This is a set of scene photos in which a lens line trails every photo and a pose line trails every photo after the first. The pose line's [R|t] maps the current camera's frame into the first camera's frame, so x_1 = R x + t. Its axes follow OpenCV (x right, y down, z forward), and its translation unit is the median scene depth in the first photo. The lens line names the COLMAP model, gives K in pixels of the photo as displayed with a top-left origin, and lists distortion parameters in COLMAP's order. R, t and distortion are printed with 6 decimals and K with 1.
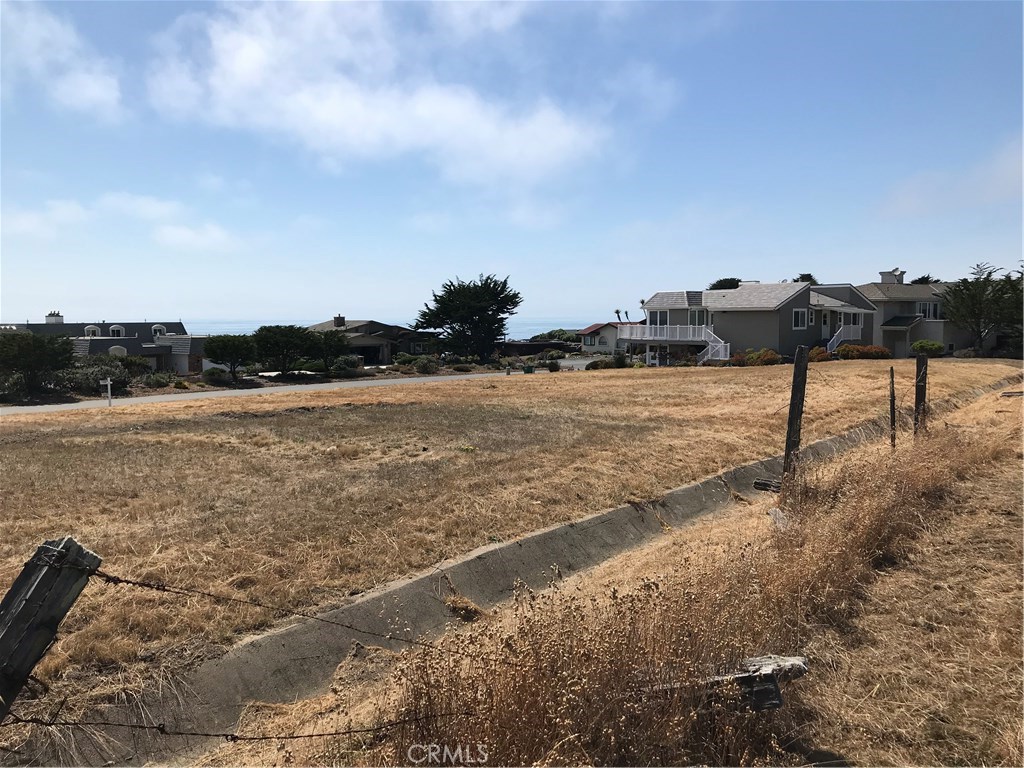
lens RADIAL K [[830.9, 0, 512.1], [0, 830.9, 375.7], [0, 0, 1]] dist [0.046675, -0.055067]
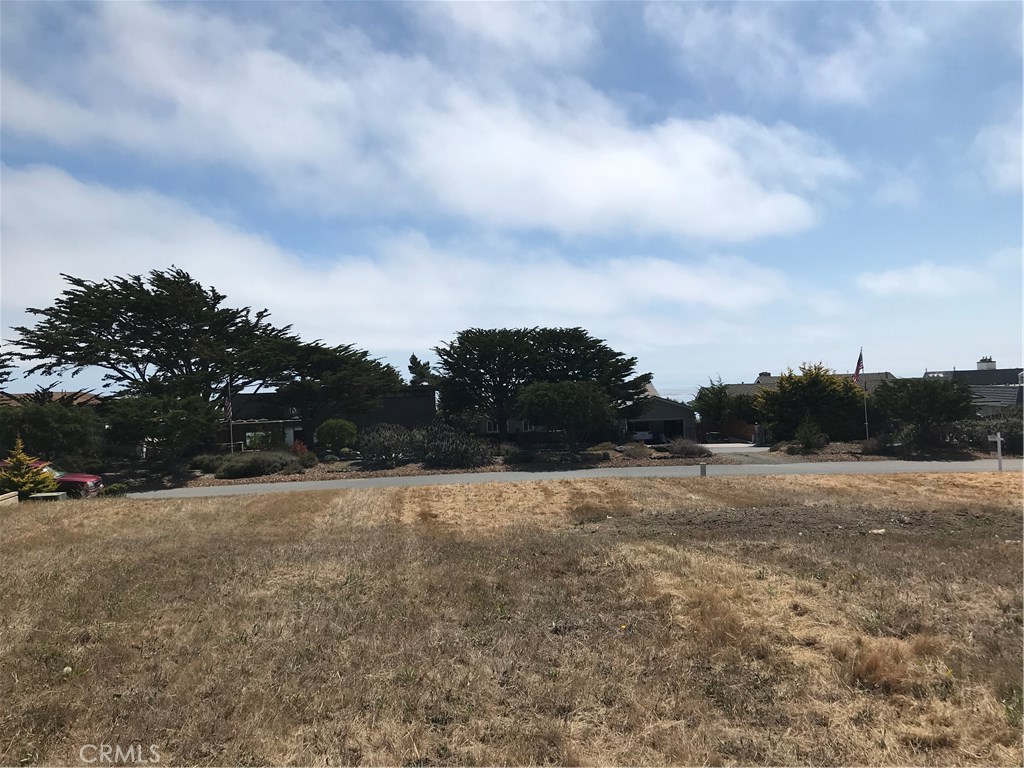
lens RADIAL K [[830.9, 0, 515.5], [0, 830.9, 354.4], [0, 0, 1]] dist [0.046675, -0.055067]
pose [[0.502741, -0.044503, -0.863291, -0.017050], [-0.029279, 0.997224, -0.068458, -0.002142], [0.863941, 0.059693, 0.500043, 0.132928]]
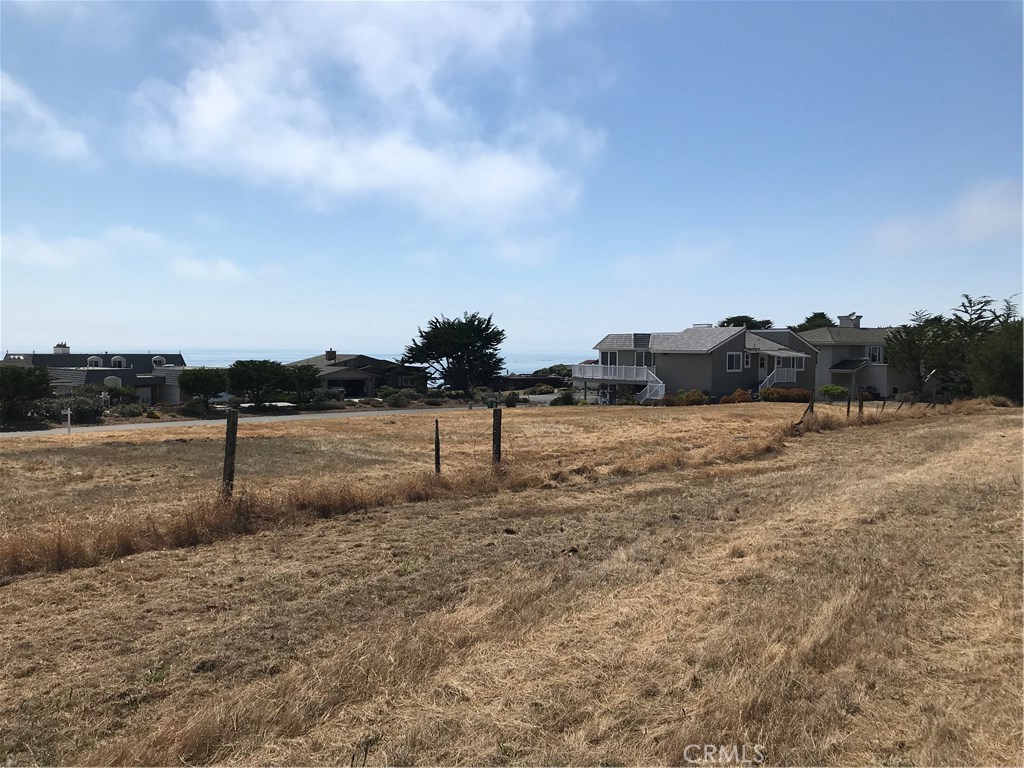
lens RADIAL K [[830.9, 0, 511.2], [0, 830.9, 381.9], [0, 0, 1]] dist [0.046675, -0.055067]
pose [[0.999048, 0.015508, -0.040777, 0.089682], [-0.016775, 0.999382, -0.030900, -0.004598], [0.040273, 0.031554, 0.998690, -0.047271]]
